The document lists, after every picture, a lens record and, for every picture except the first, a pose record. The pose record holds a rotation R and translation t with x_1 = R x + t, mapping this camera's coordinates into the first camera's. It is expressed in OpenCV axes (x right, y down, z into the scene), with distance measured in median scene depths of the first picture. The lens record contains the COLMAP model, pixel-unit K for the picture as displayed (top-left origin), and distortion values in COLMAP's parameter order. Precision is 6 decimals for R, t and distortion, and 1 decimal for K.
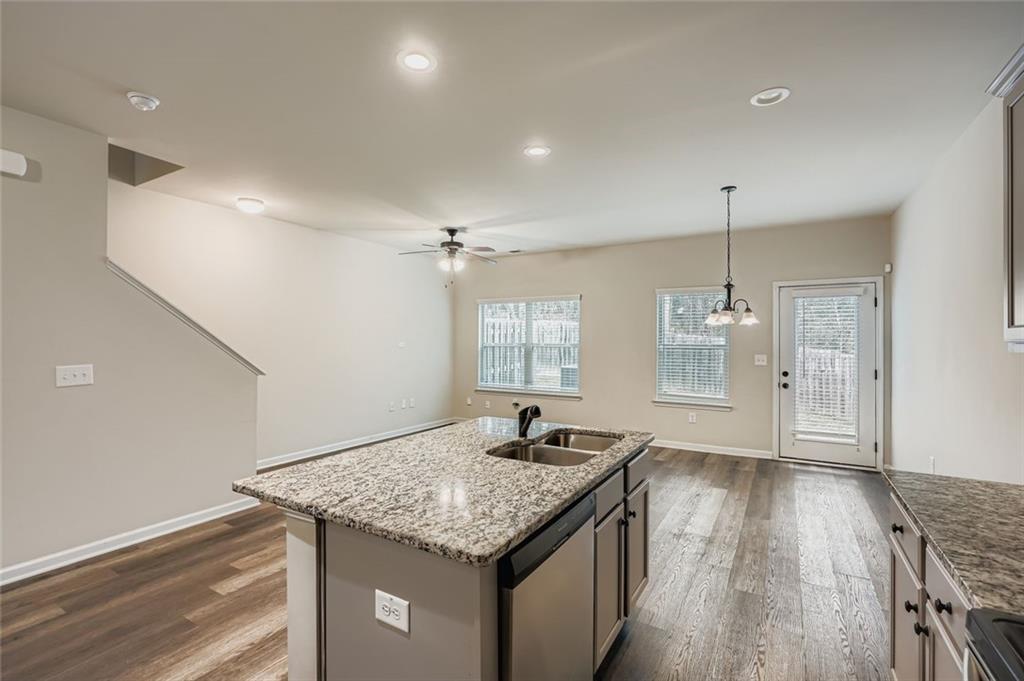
lens RADIAL K [[467.7, 0, 508.4], [0, 467.7, 333.2], [0, 0, 1]] dist [-0.009693, 0.000101]
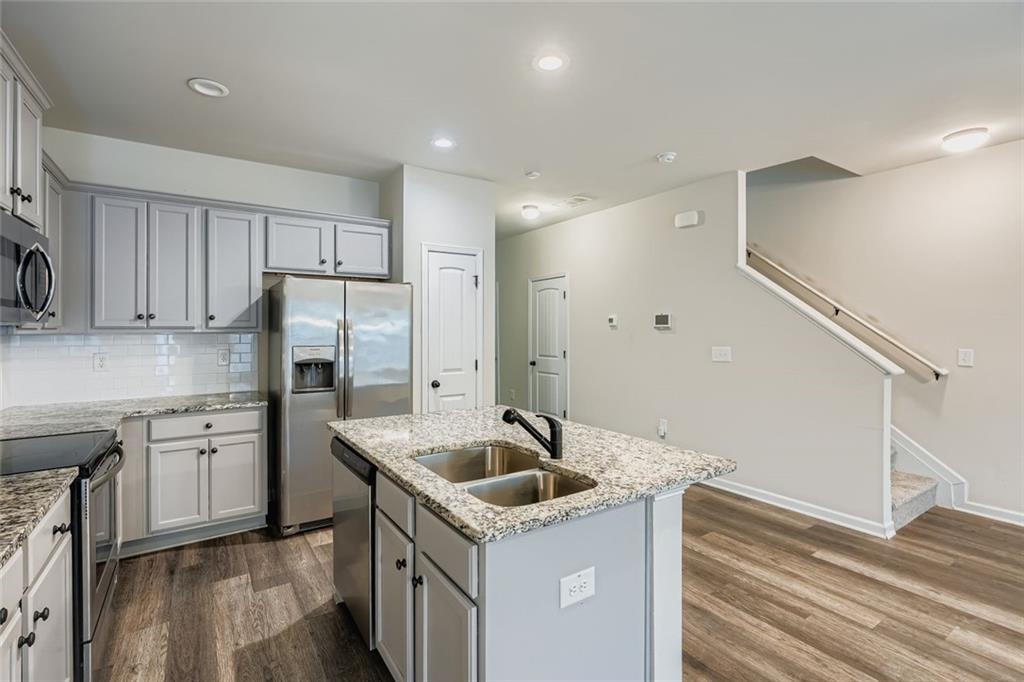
lens RADIAL K [[467.7, 0, 508.4], [0, 467.7, 333.7], [0, 0, 1]] dist [-0.009693, 0.000101]
pose [[-0.431434, 0.007243, -0.902115, 0.427076], [0.010775, 0.999938, 0.002875, 0.013158], [0.902080, -0.008480, -0.431485, 0.738020]]
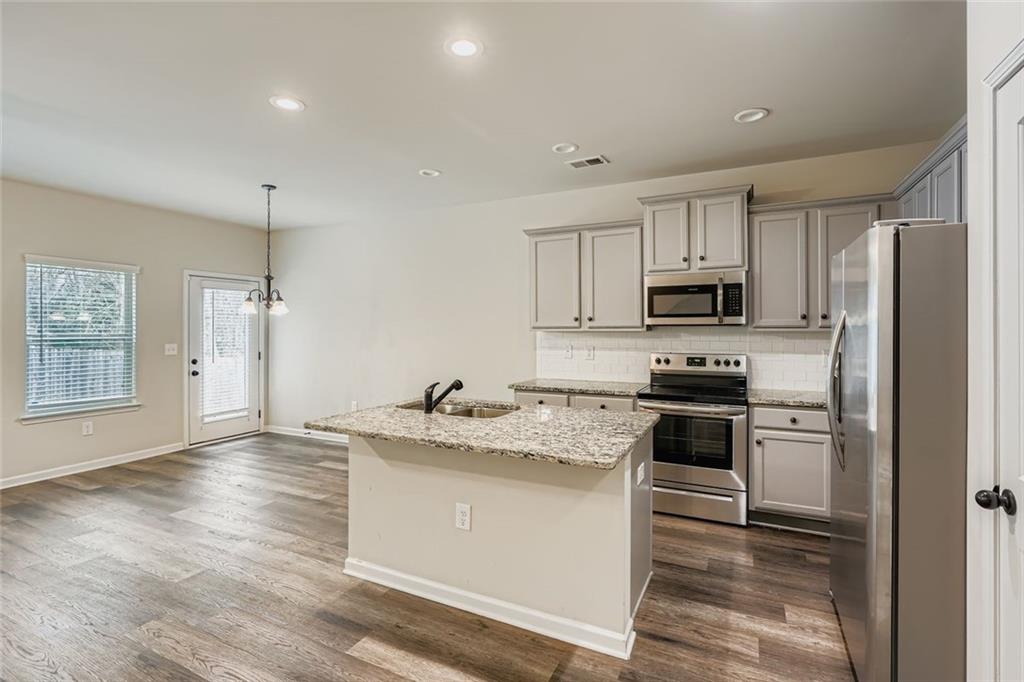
lens RADIAL K [[475.0, 0, 513.4], [0, 475.0, 327.4], [0, 0, 1]] dist [-0.000066, 0.000150]
pose [[-0.083439, 0.000045, 0.996513, -0.660154], [-0.010585, 0.999944, -0.000931, 0.008353], [-0.996457, -0.010626, -0.083434, 0.527778]]
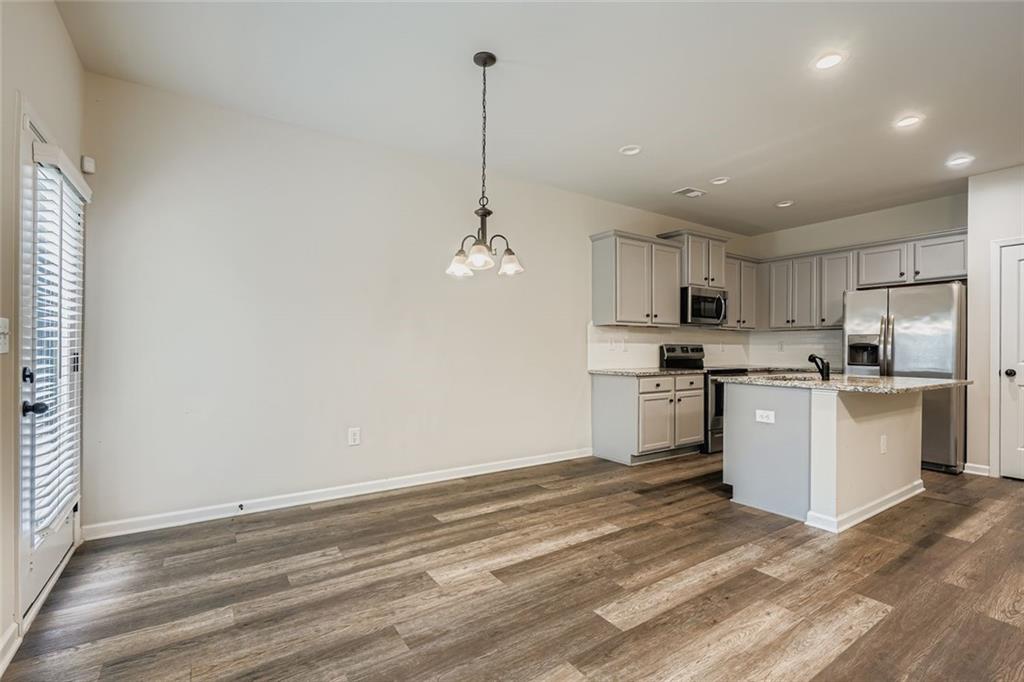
lens RADIAL K [[459.9, 0, 507.0], [0, 459.9, 346.5], [0, 0, 1]] dist [-0.005897, 0.000331]
pose [[-0.902198, -0.006657, 0.431271, 0.173203], [-0.013055, 0.999844, -0.011877, 0.087947], [-0.431124, -0.016346, -0.902144, 1.540602]]
